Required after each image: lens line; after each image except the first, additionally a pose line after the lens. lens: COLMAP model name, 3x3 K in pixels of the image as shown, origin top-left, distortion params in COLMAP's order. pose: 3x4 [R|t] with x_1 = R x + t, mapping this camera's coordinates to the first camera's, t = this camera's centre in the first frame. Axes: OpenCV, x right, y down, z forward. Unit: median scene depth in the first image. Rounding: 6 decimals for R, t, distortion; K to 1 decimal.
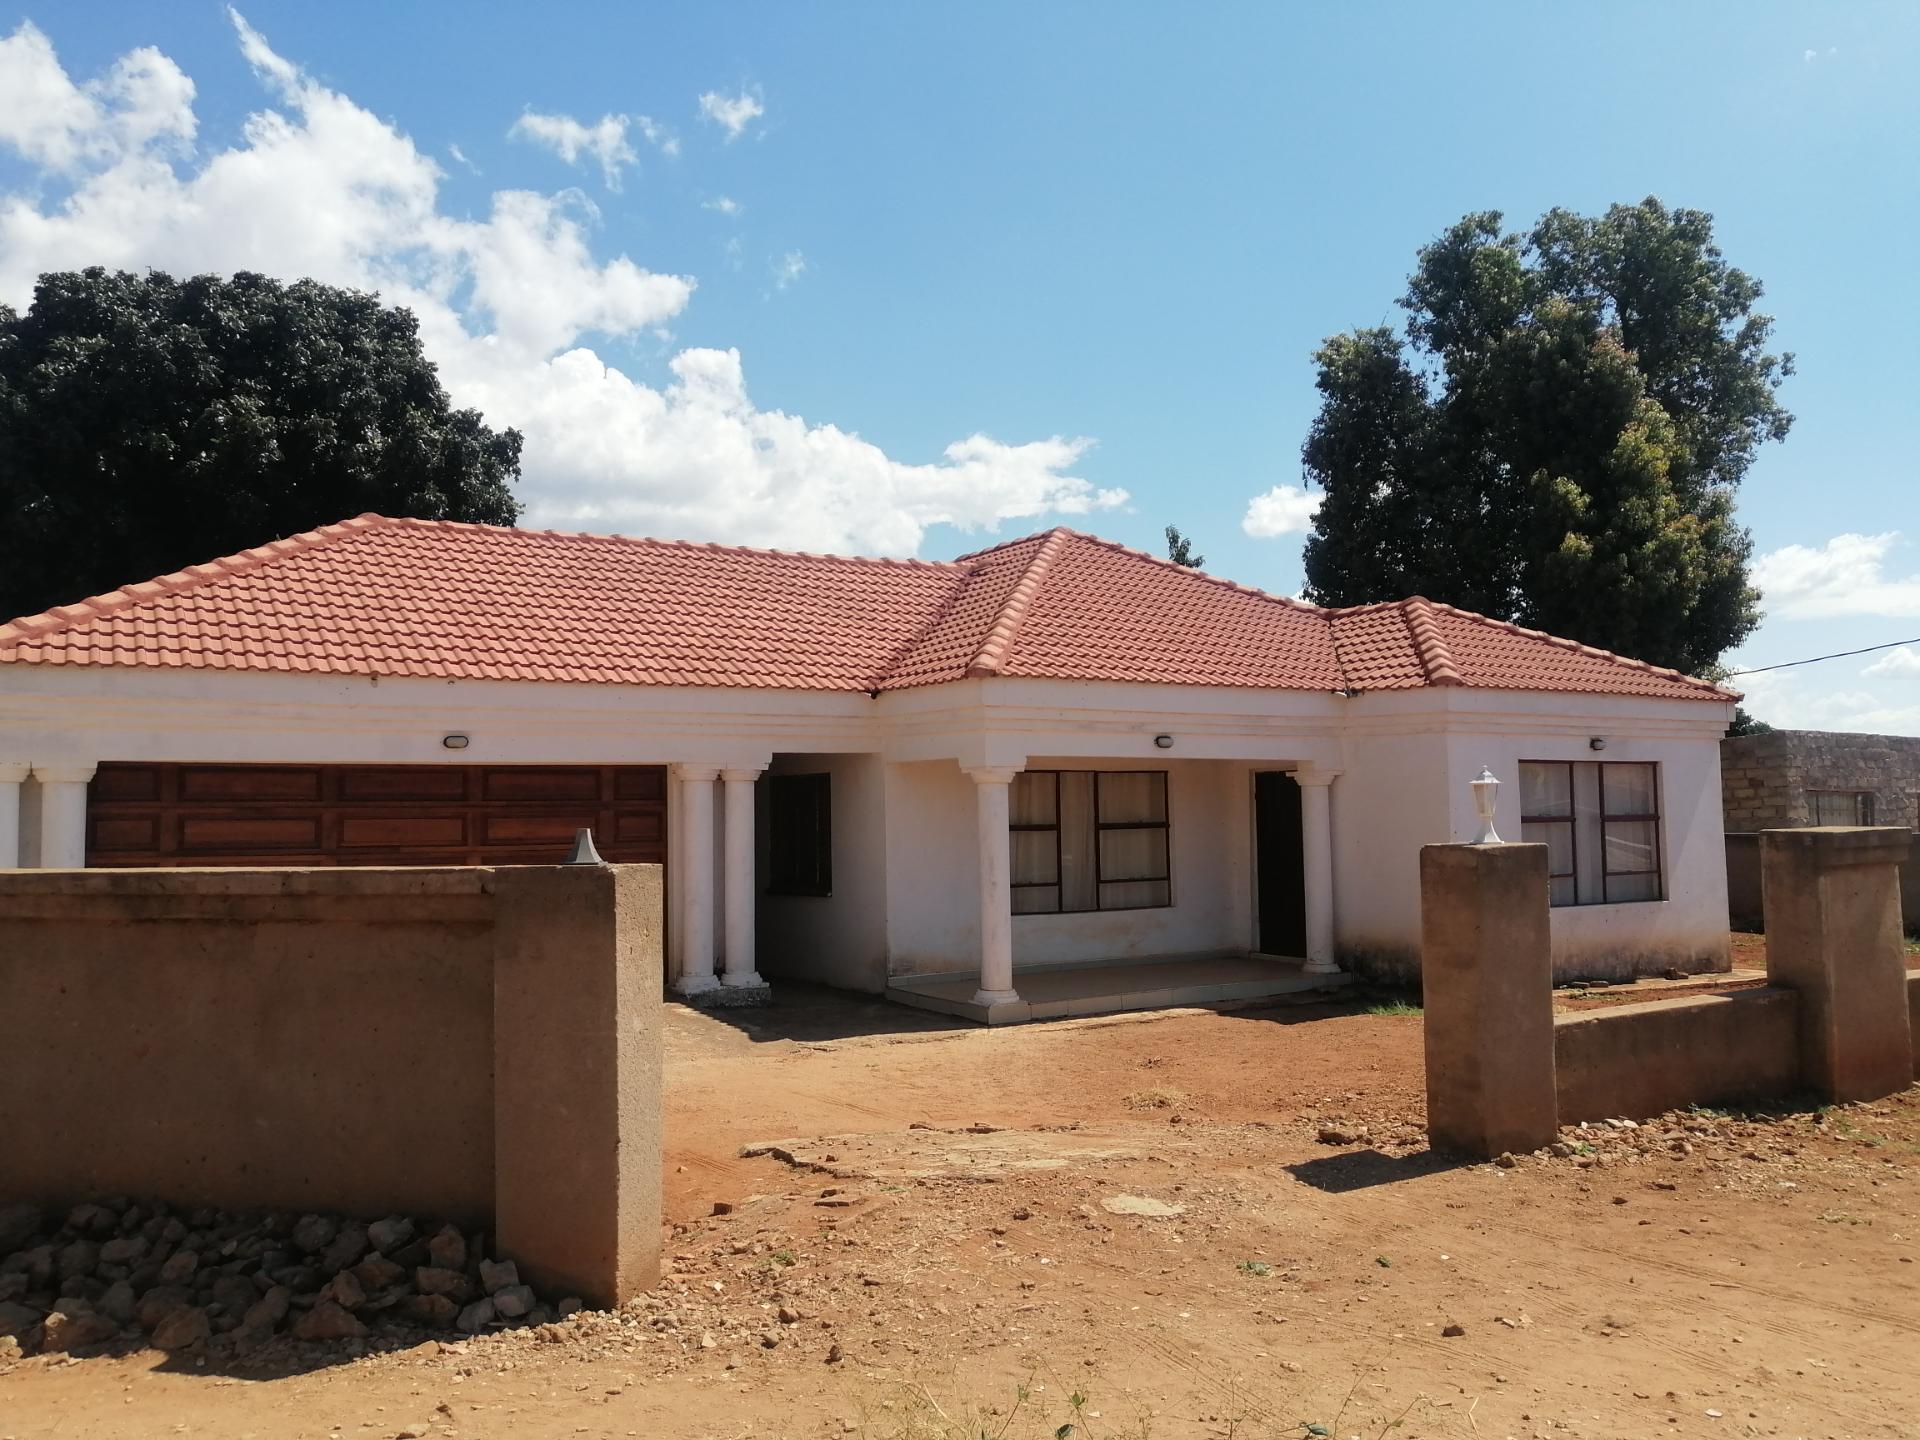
lens RADIAL K [[1479.6, 0, 960.0], [0, 1479.6, 720.0], [0, 0, 1]] dist [0.002882, 0.002562]
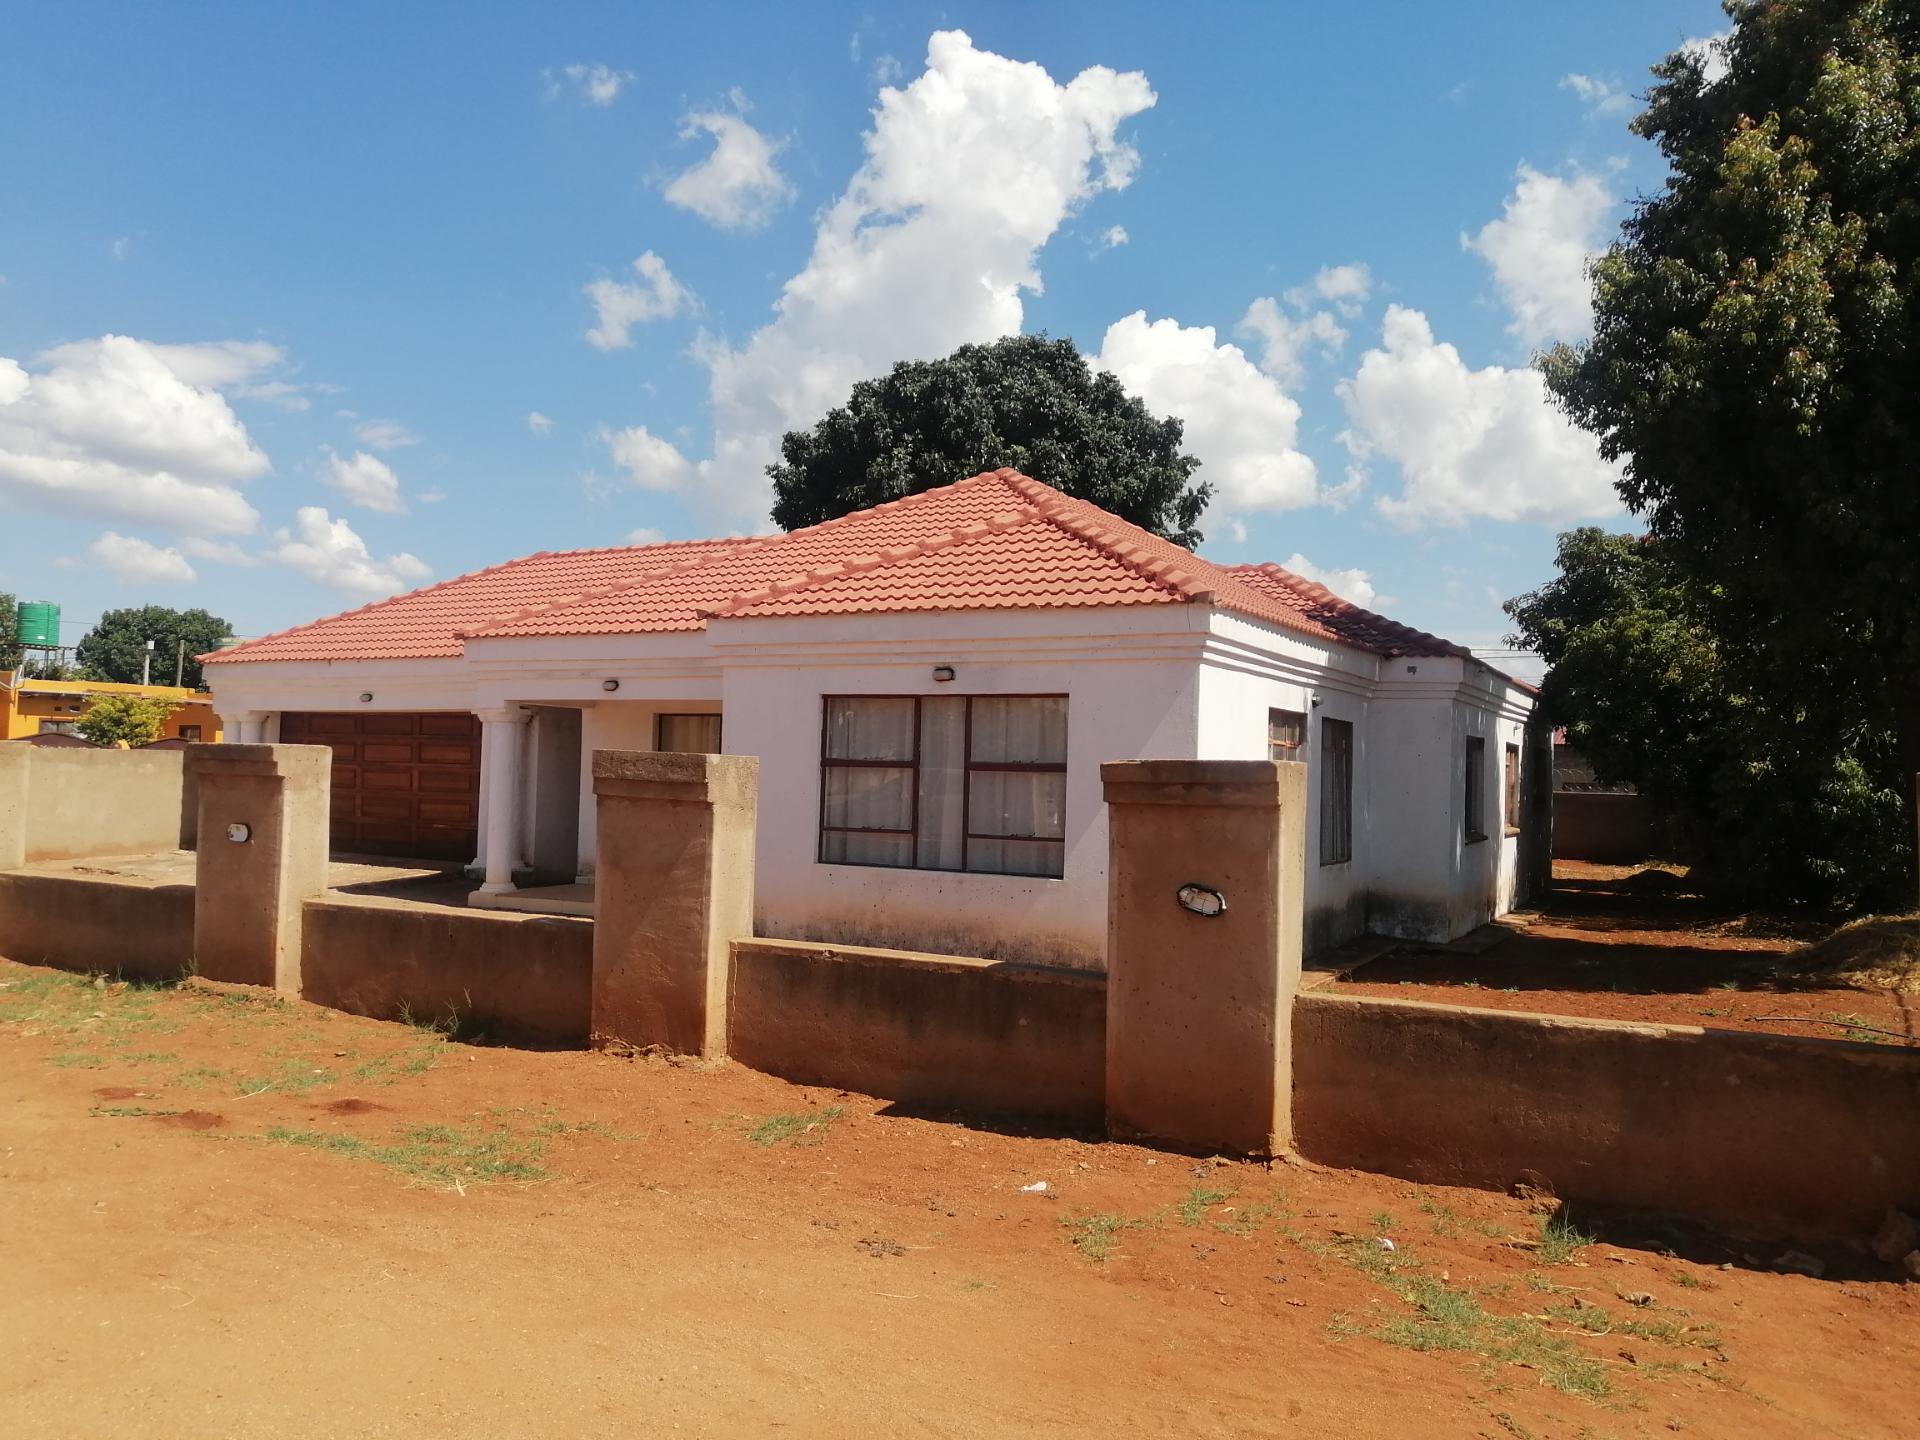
lens RADIAL K [[1479.6, 0, 960.0], [0, 1479.6, 720.0], [0, 0, 1]] dist [0.002882, 0.002562]
pose [[0.507817, -0.003585, -0.861458, 1.101239], [0.033204, 0.999330, 0.015414, 0.028725], [0.860825, -0.036431, 0.507596, 0.591288]]
